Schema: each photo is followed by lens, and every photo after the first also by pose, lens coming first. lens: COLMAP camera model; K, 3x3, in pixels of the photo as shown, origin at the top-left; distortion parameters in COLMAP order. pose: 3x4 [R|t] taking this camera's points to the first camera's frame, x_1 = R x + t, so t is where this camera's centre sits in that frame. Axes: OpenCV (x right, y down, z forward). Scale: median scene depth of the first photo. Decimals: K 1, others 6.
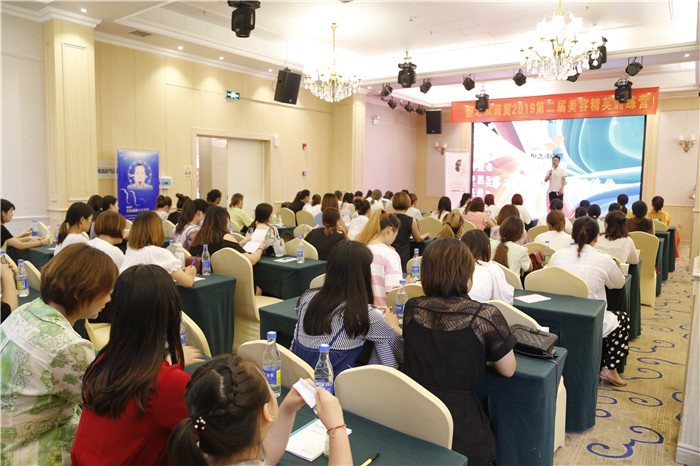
lens RADIAL K [[486.7, 0, 350.0], [0, 486.7, 233.0], [0, 0, 1]] dist [0.000089, 0.000165]
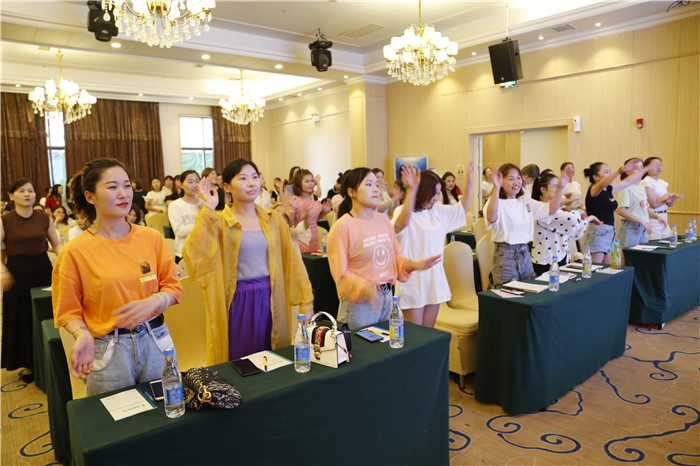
lens RADIAL K [[478.3, 0, 351.1], [0, 478.3, 219.9], [0, 0, 1]] dist [-0.024461, -0.001705]
pose [[-0.261412, 0.086359, -0.961356, 0.829826], [-0.093125, 0.989087, 0.114173, -0.128752], [0.960724, 0.119373, -0.250517, 1.149211]]
